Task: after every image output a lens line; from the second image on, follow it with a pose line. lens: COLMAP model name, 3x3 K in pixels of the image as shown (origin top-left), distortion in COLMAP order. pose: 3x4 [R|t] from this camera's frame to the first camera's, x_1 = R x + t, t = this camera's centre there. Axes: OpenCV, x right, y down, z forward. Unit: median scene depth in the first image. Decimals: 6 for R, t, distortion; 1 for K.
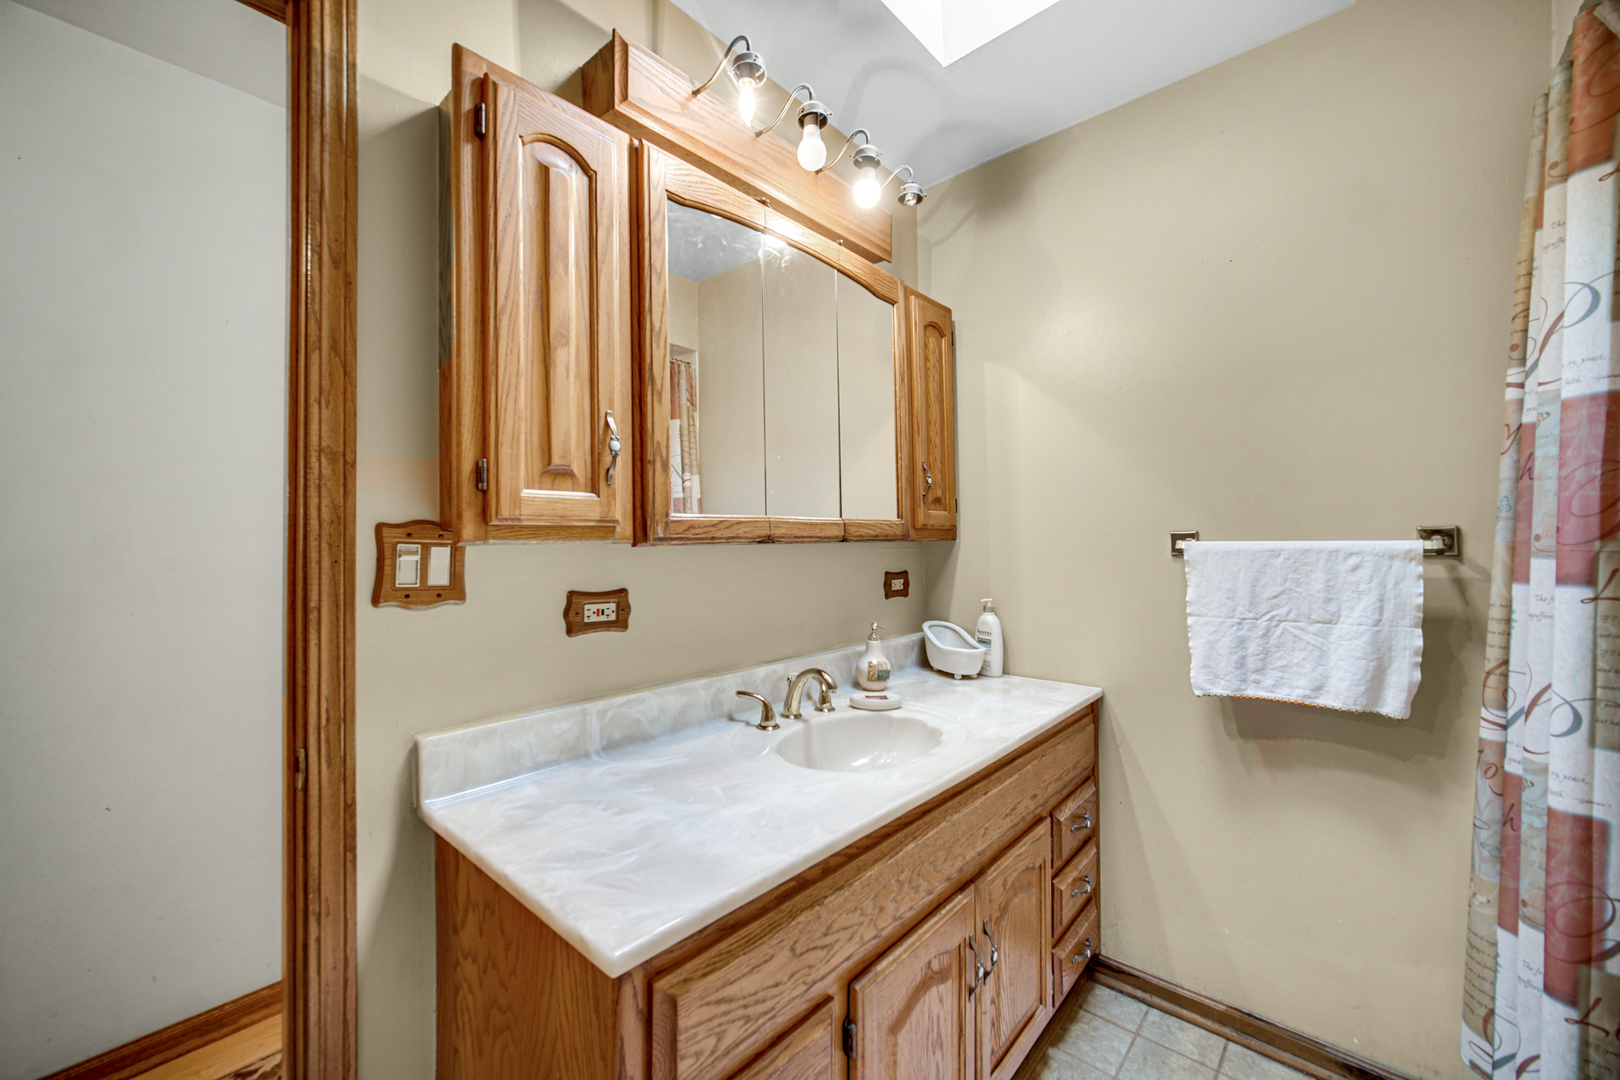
lens RADIAL K [[644.2, 0, 809.7], [0, 644.2, 538.3], [0, 0, 1]] dist [-0.006056, 0.002162]
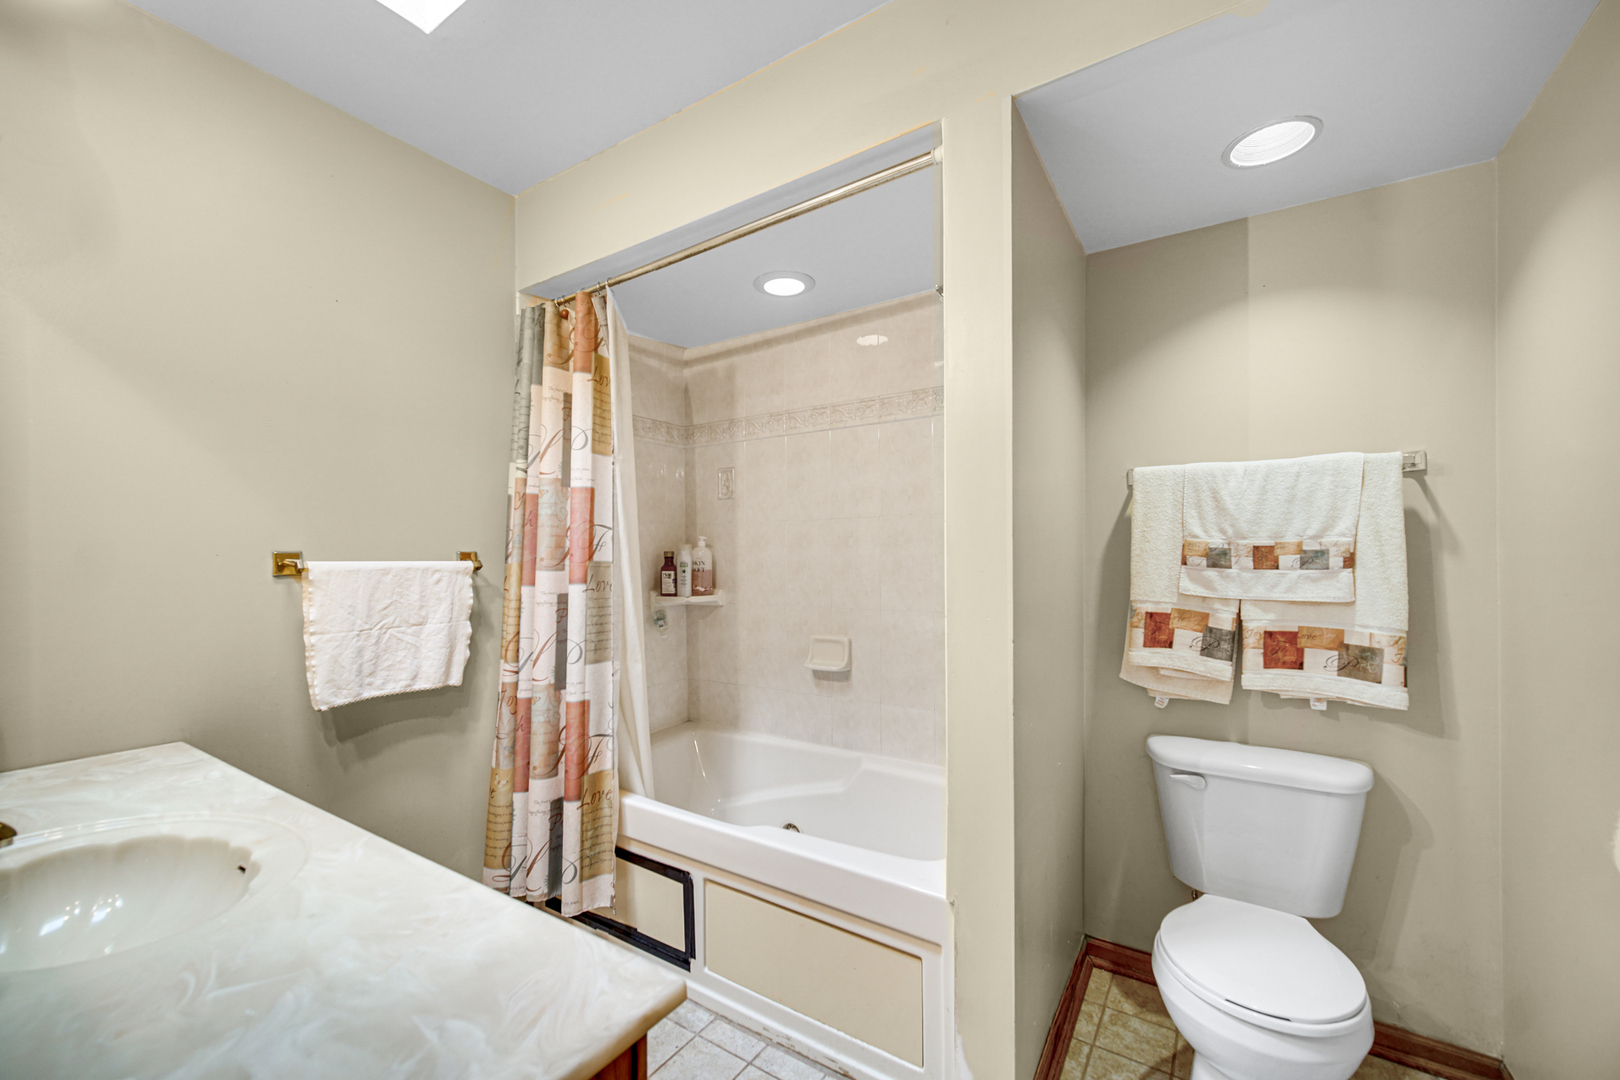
lens RADIAL K [[644.2, 0, 789.4], [0, 644.2, 572.7], [0, 0, 1]] dist [-0.006056, 0.002162]
pose [[-0.134940, -0.010644, 0.990797, -0.587613], [0.000165, 0.999942, 0.010765, 0.013514], [-0.990854, 0.001616, -0.134931, 0.449418]]
